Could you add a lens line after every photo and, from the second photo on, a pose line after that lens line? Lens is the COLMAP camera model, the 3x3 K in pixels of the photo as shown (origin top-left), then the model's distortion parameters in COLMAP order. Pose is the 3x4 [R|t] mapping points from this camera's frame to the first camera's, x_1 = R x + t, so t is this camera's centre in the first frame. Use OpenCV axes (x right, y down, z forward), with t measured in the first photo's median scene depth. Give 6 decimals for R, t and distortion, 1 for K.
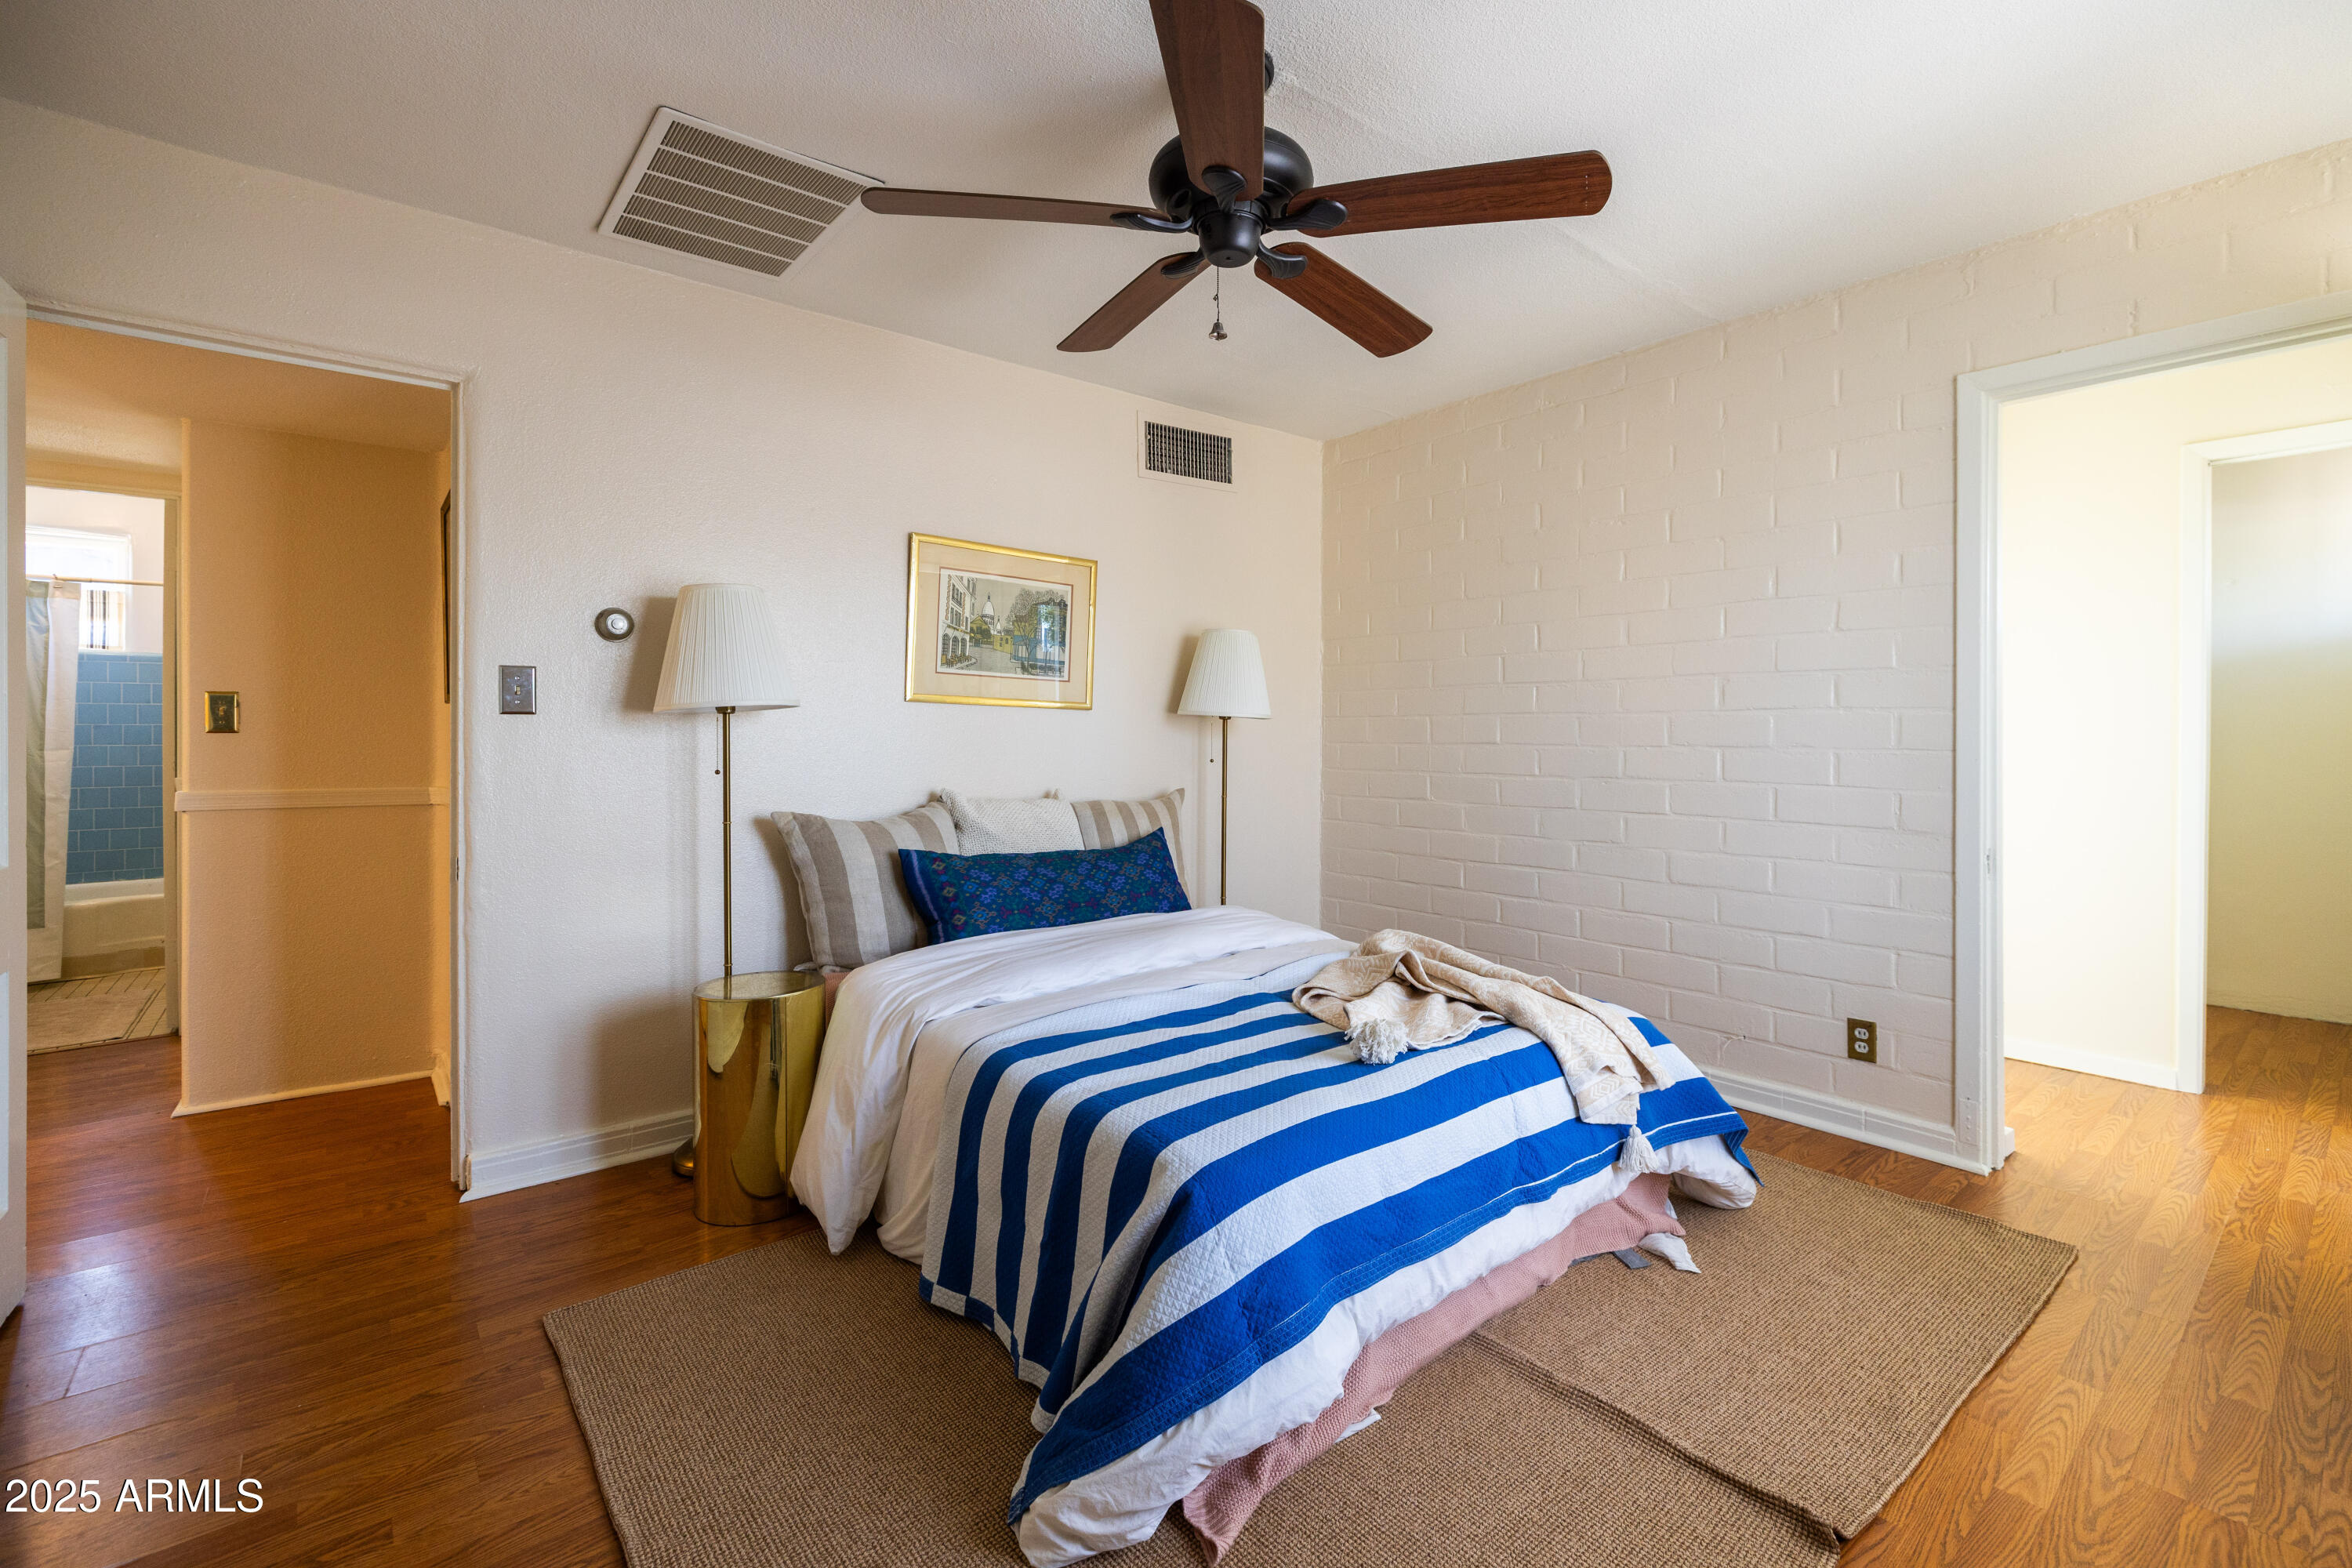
lens RADIAL K [[1012.9, 0, 1172.3], [0, 1012.9, 725.0], [0, 0, 1]] dist [-0.001045, 0.000211]
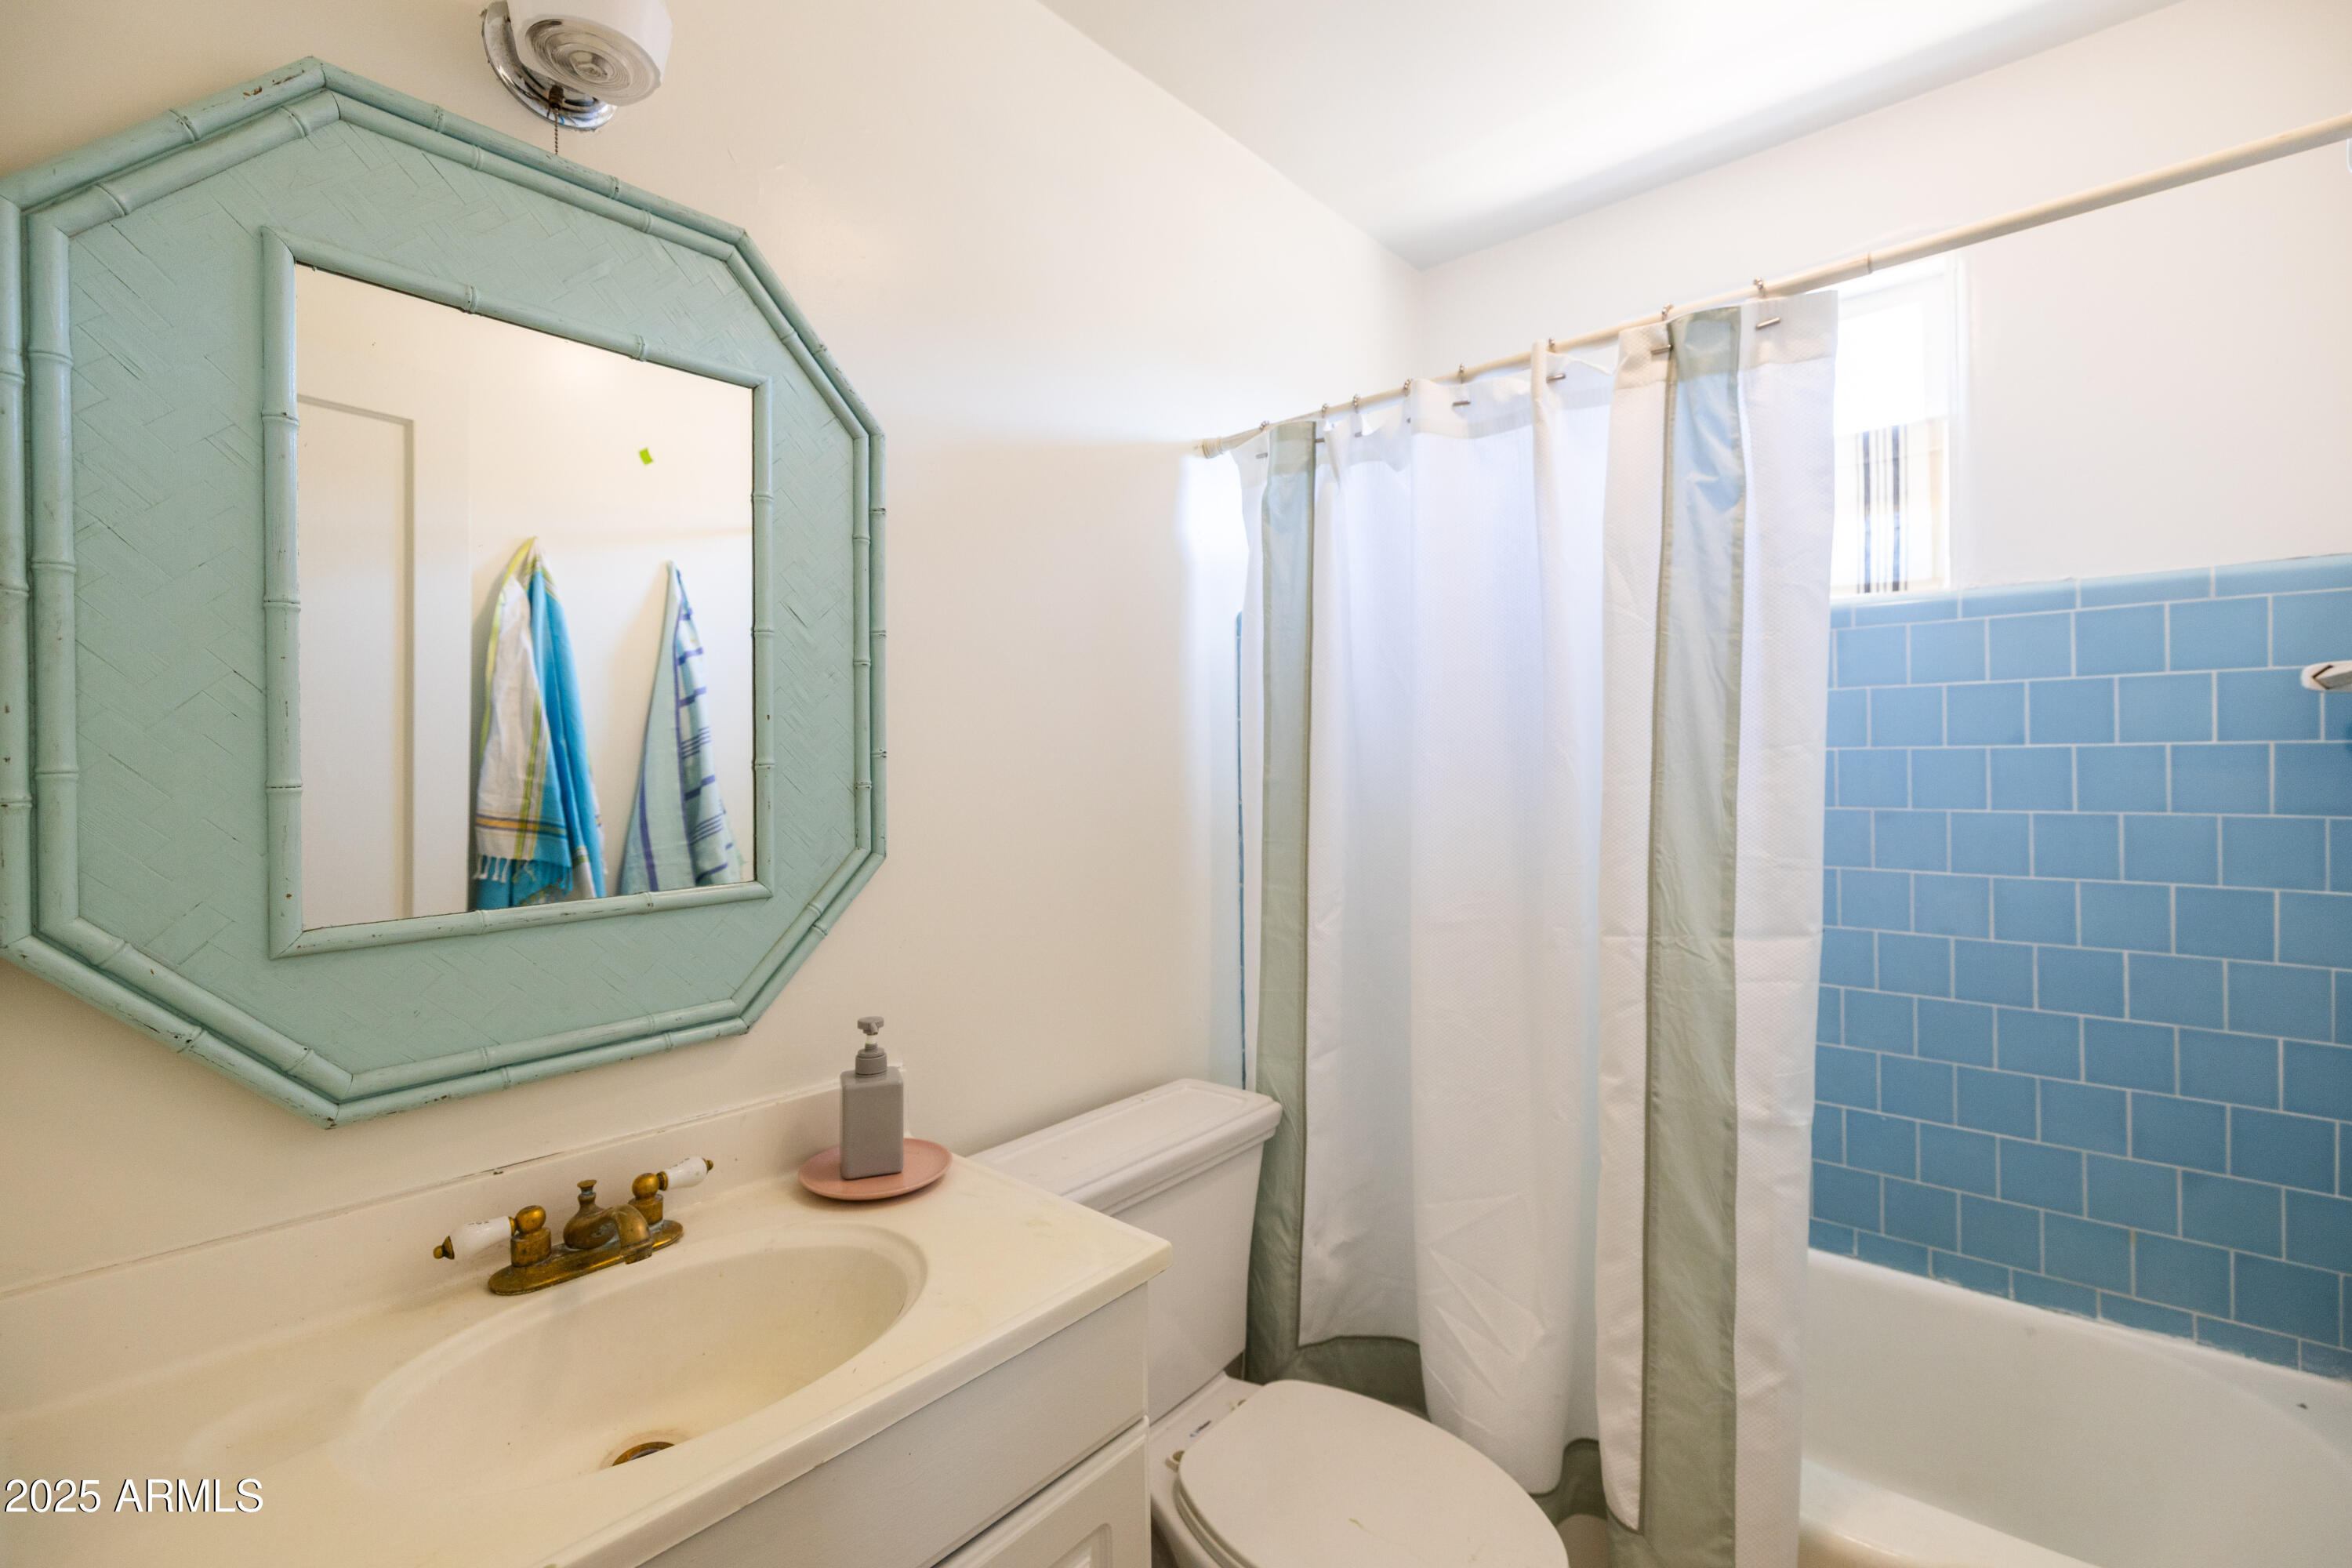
lens RADIAL K [[985.9, 0, 1167.4], [0, 985.9, 771.5], [0, 0, 1]] dist [-0.000173, 0.000052]
pose [[0.151167, -0.004070, -0.988500, -0.588028], [0.007848, 0.999965, -0.002917, -0.012902], [0.988477, -0.007317, 0.151193, 0.543551]]
